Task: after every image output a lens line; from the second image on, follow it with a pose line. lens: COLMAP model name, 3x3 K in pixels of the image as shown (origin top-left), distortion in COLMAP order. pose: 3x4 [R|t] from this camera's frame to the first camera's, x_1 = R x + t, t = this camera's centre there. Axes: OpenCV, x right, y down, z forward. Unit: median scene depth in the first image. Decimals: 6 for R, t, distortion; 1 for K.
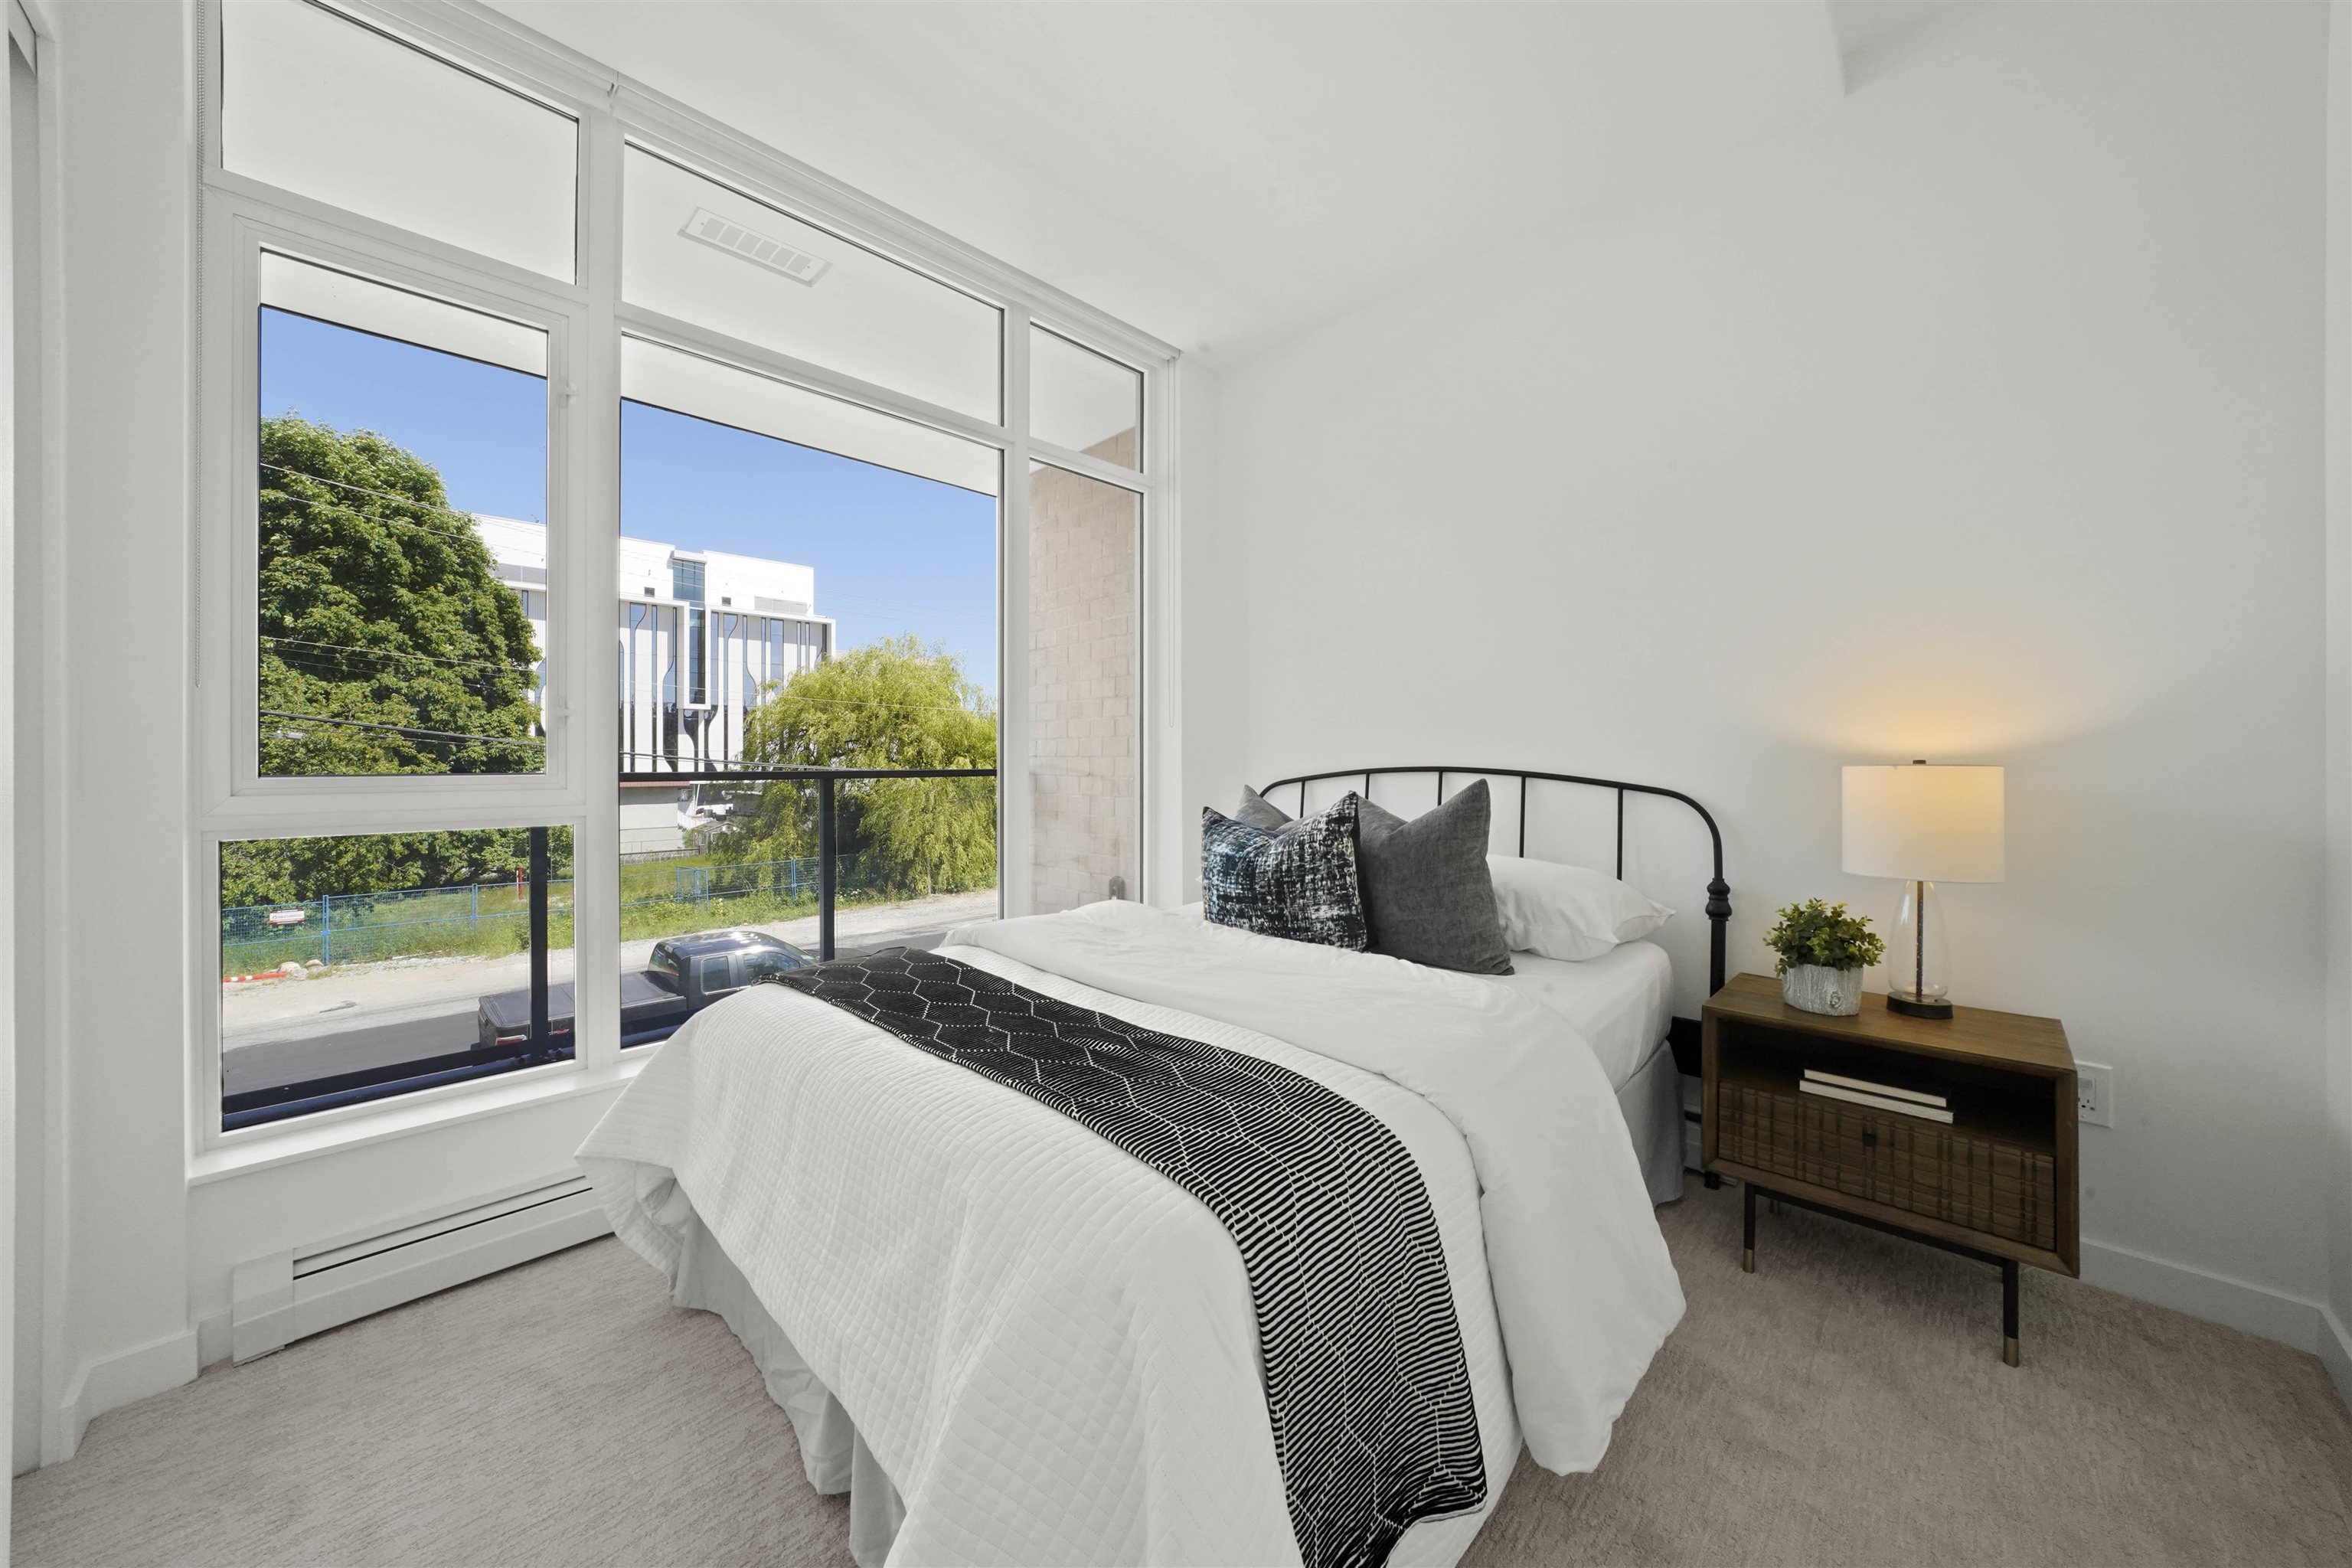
lens RADIAL K [[819.2, 0, 1166.6], [0, 819.2, 767.0], [0, 0, 1]] dist [0.000313, 0.000047]
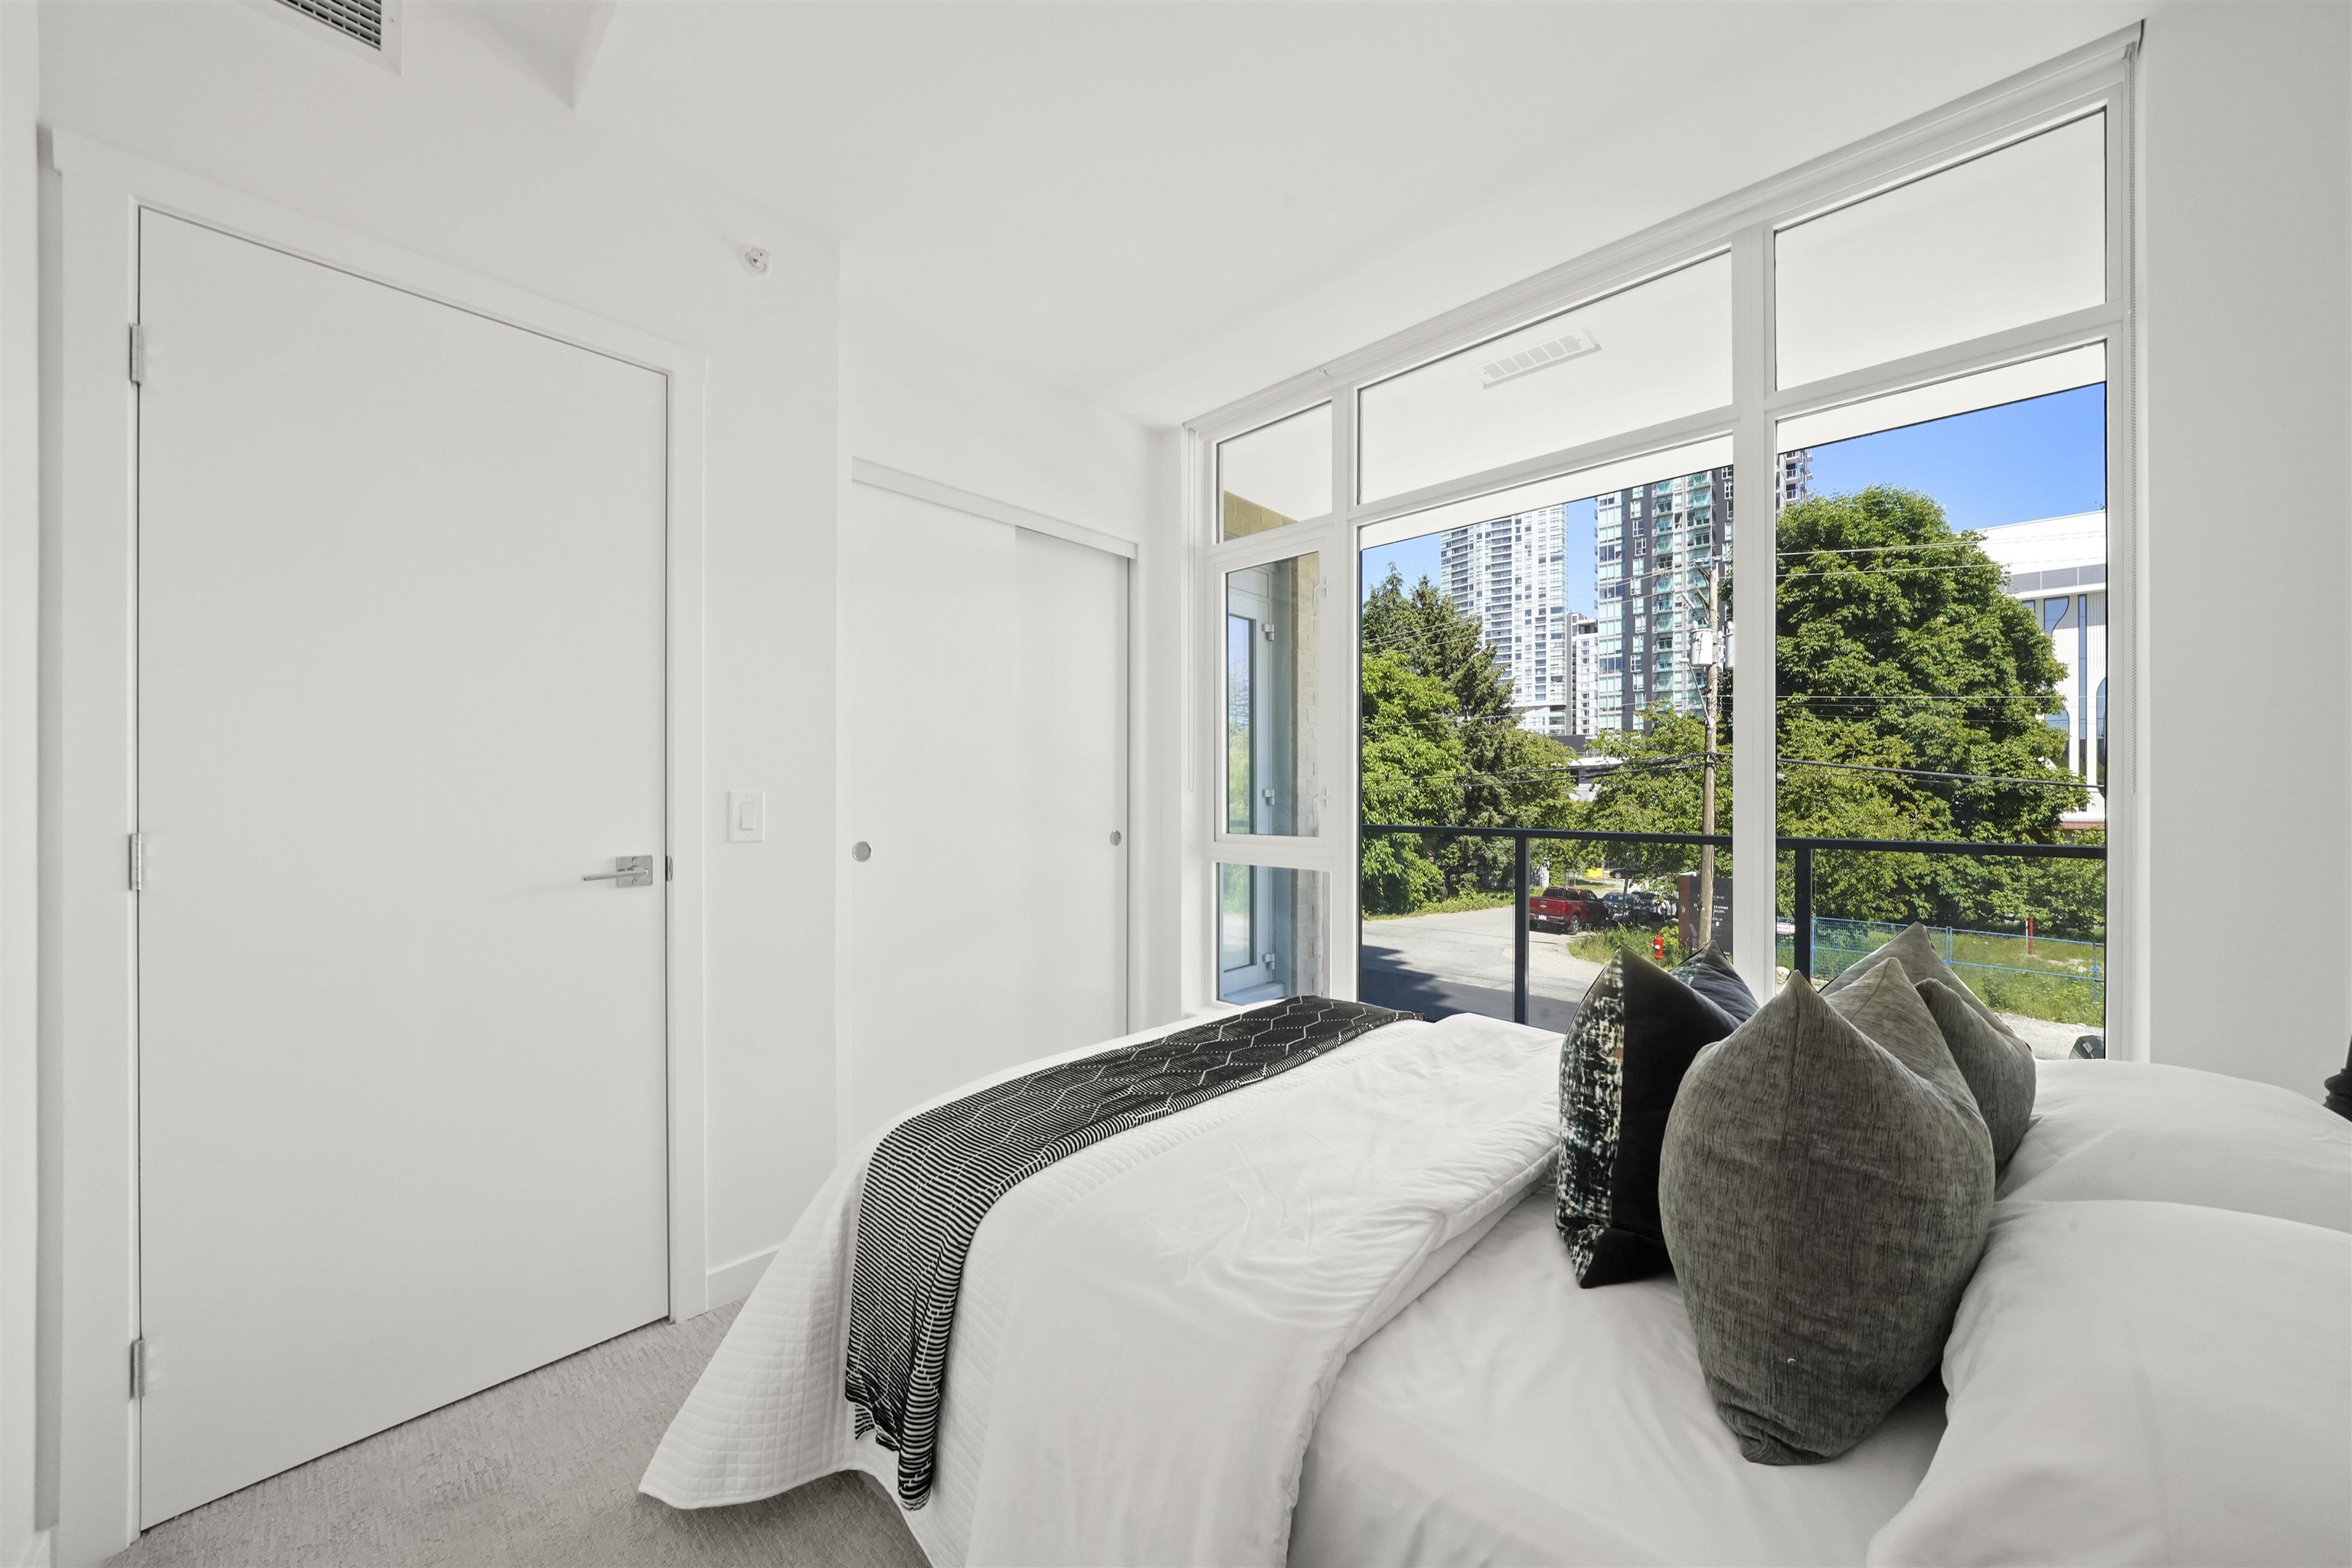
lens RADIAL K [[820.7, 0, 1174.9], [0, 820.7, 791.4], [0, 0, 1]] dist [0.001089, 0.000042]
pose [[0.015857, -0.006349, -0.999854, 0.582796], [-0.000510, 0.999980, -0.006358, -0.053275], [0.999874, 0.000611, 0.015853, 0.498134]]
